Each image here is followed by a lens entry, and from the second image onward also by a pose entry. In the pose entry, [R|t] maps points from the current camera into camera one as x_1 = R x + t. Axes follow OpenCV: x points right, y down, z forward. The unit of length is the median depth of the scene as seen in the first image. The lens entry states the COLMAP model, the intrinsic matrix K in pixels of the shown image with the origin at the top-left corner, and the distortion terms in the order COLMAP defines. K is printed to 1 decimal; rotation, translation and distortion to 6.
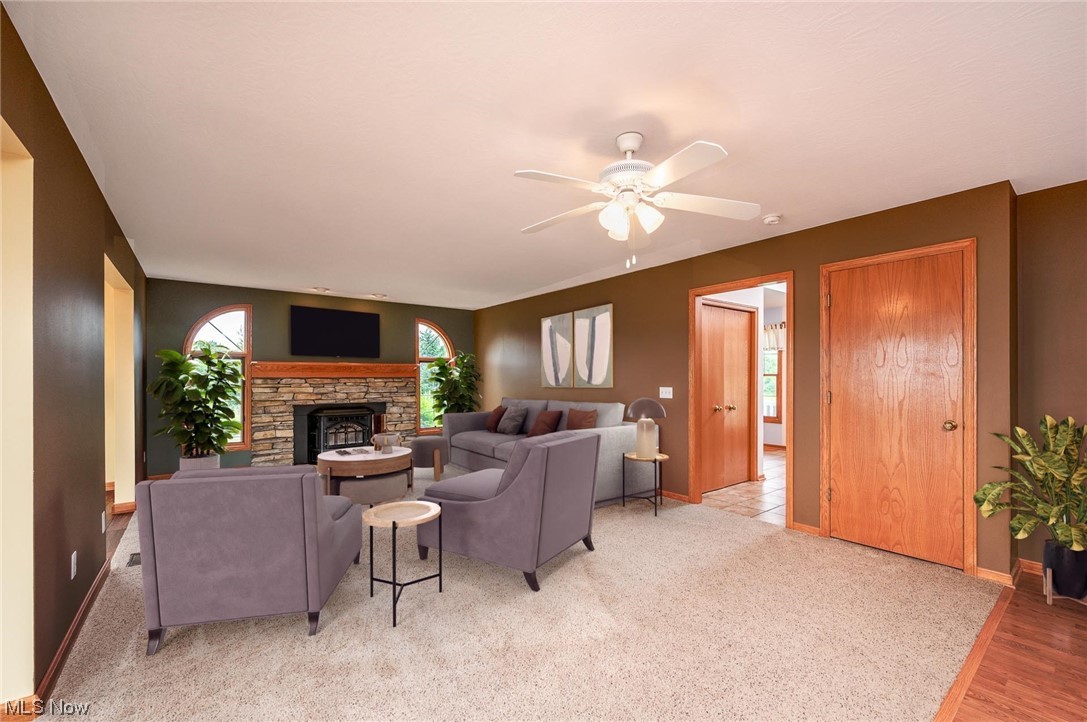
lens RADIAL K [[447.1, 0, 544.1], [0, 447.1, 370.2], [0, 0, 1]] dist [0.000539, 0.000091]
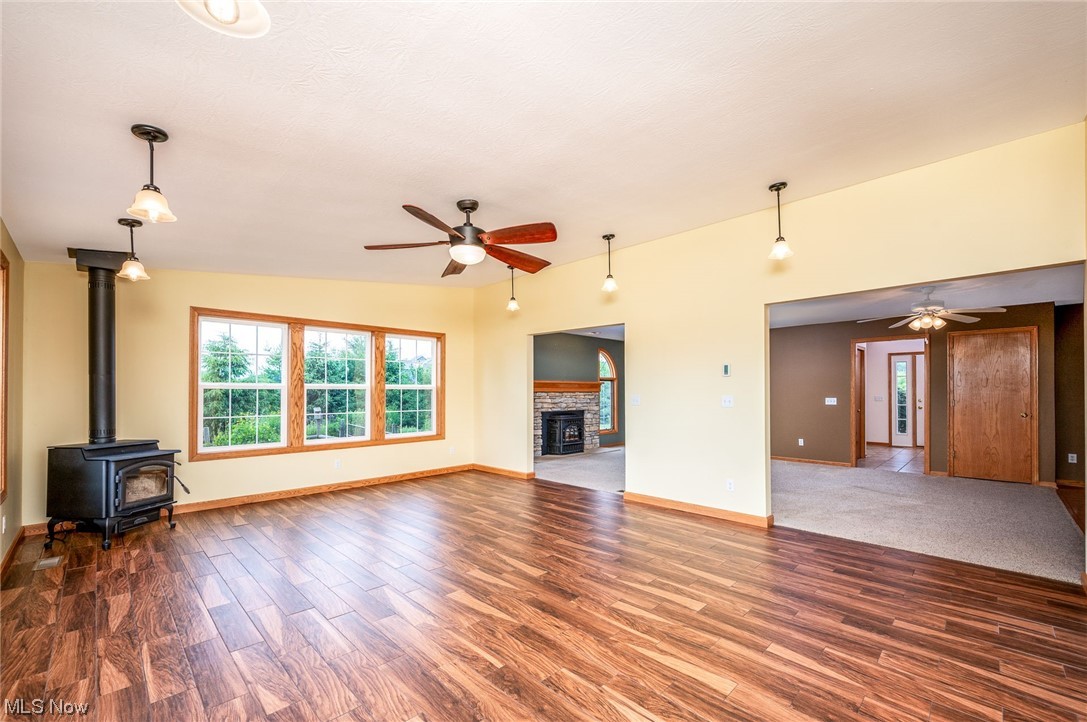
lens RADIAL K [[447.1, 0, 536.7], [0, 447.1, 382.7], [0, 0, 1]] dist [0.000539, 0.000091]
pose [[0.992422, 0.005143, 0.122772, -1.078811], [-0.004183, 0.999959, -0.008074, -0.000087], [-0.122808, 0.007499, 0.992402, -0.530659]]
